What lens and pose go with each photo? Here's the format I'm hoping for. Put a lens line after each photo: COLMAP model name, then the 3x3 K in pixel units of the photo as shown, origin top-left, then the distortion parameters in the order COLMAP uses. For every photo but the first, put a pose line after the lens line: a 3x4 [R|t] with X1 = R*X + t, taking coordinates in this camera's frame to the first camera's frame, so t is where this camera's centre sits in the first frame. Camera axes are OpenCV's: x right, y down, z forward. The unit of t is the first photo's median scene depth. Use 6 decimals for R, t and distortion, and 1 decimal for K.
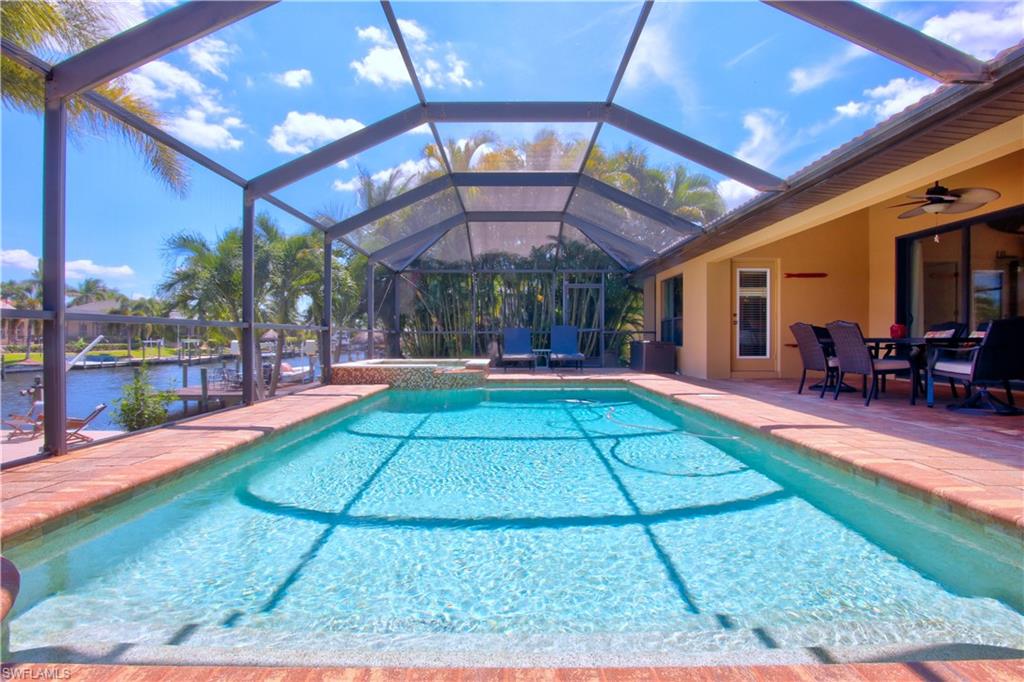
lens RADIAL K [[504.0, 0, 514.3], [0, 504.0, 341.2], [0, 0, 1]] dist [-0.024241, 0.001205]
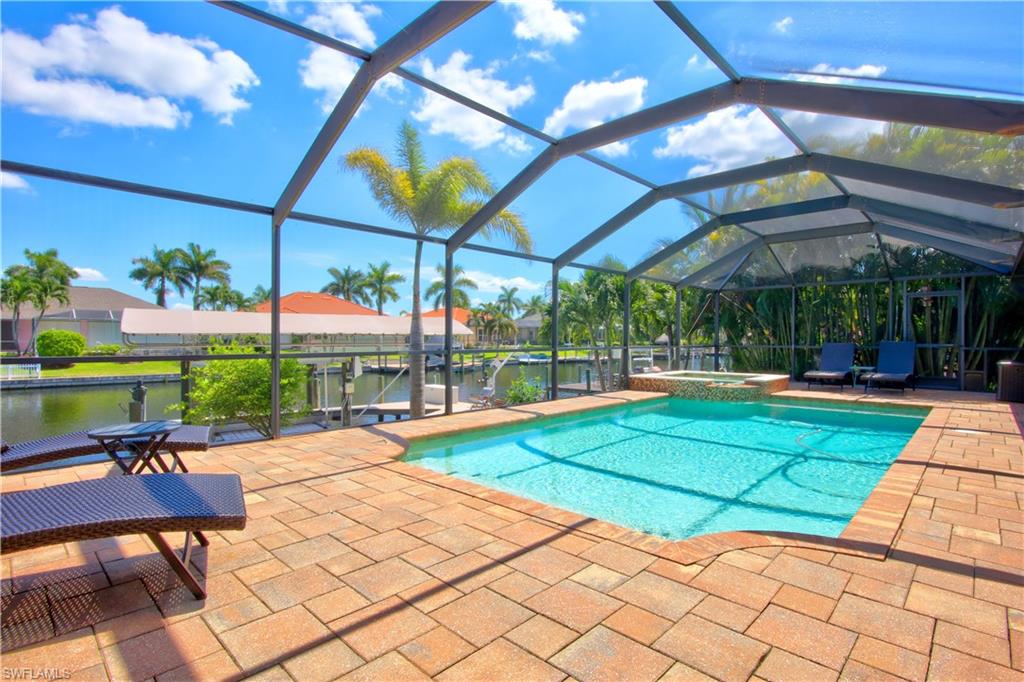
lens RADIAL K [[504.0, 0, 508.7], [0, 504.0, 335.2], [0, 0, 1]] dist [-0.024241, 0.001205]
pose [[0.717023, -0.004608, -0.697034, 0.284170], [-0.006125, 0.999898, -0.012911, -0.033439], [0.697022, 0.013527, 0.716922, -0.146734]]
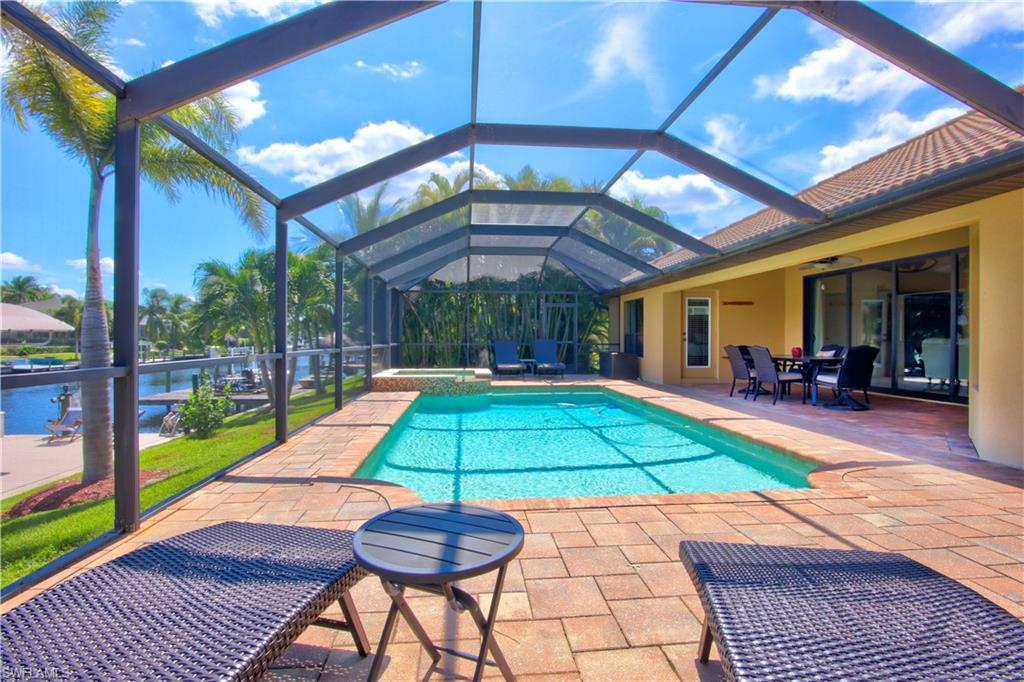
lens RADIAL K [[504.0, 0, 513.6], [0, 504.0, 344.4], [0, 0, 1]] dist [-0.024241, 0.001205]
pose [[0.995598, 0.000504, 0.093730, -0.113147], [-0.001073, 0.999981, 0.006028, -0.033414], [-0.093725, -0.006103, 0.995579, -0.234252]]
